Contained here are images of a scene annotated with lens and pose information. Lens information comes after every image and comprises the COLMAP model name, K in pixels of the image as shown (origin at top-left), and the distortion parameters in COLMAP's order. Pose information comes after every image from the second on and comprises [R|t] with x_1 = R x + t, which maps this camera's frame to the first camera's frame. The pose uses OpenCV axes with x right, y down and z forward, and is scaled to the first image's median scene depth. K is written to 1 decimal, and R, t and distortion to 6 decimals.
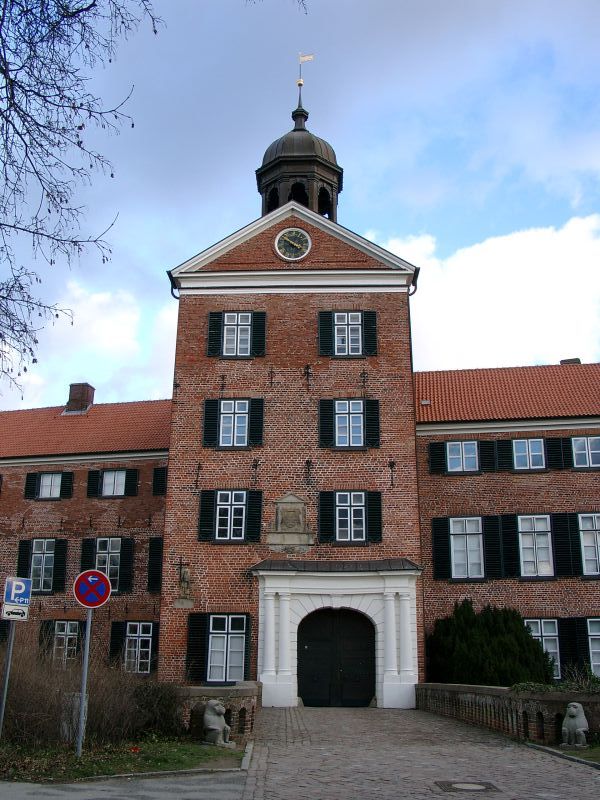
lens RADIAL K [[802.6, 0, 286.6], [0, 802.6, 401.7], [0, 0, 1]] dist [-0.119887, 0.000000]
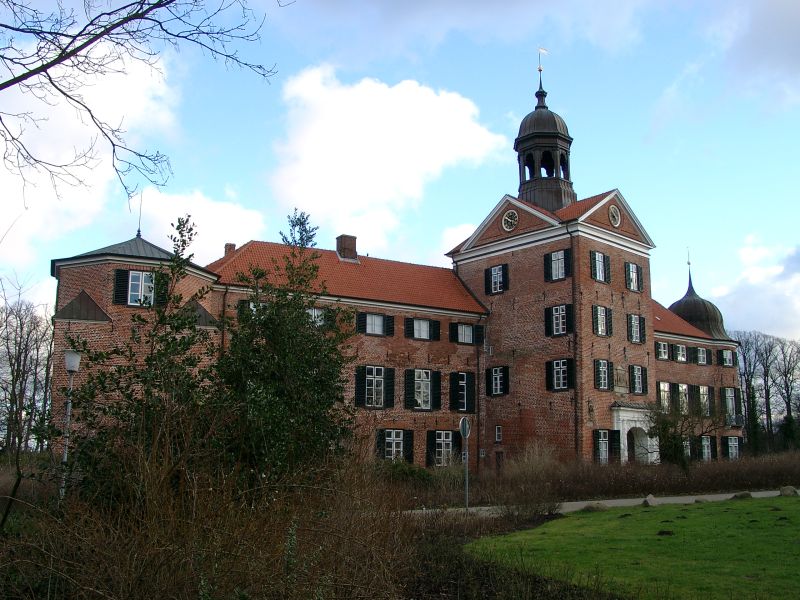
lens RADIAL K [[802.6, 0, 403.1], [0, 802.6, 301.3], [0, 0, 1]] dist [-0.119887, 0.000000]
pose [[0.698855, 0.133072, 0.702775, -1.513765], [-0.221112, 0.974608, 0.035335, 0.018732], [-0.680228, -0.180086, 0.710534, 0.079452]]
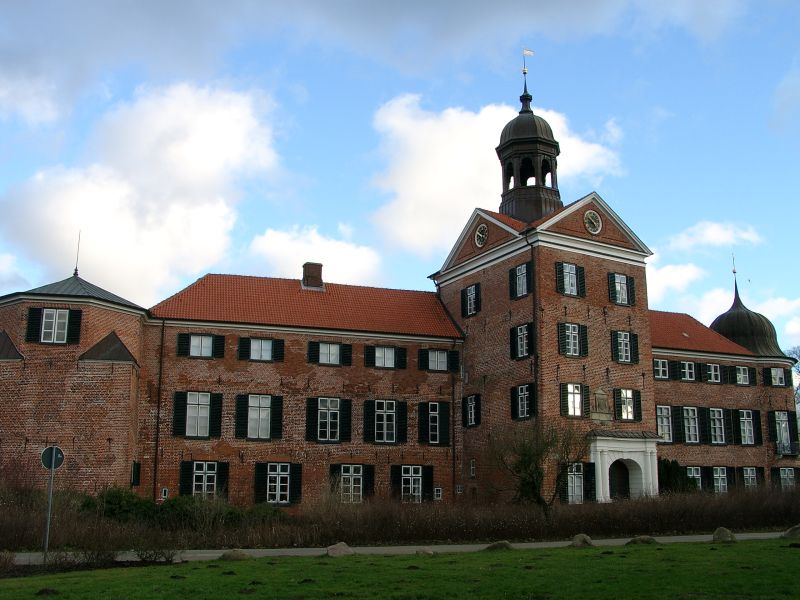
lens RADIAL K [[802.6, 0, 408.4], [0, 802.6, 307.7], [0, 0, 1]] dist [-0.119887, 0.000000]
pose [[0.830619, 0.119713, 0.543820, -1.122295], [-0.166230, 0.985393, 0.036979, -0.036531], [-0.531450, -0.121114, 0.838387, -0.102846]]
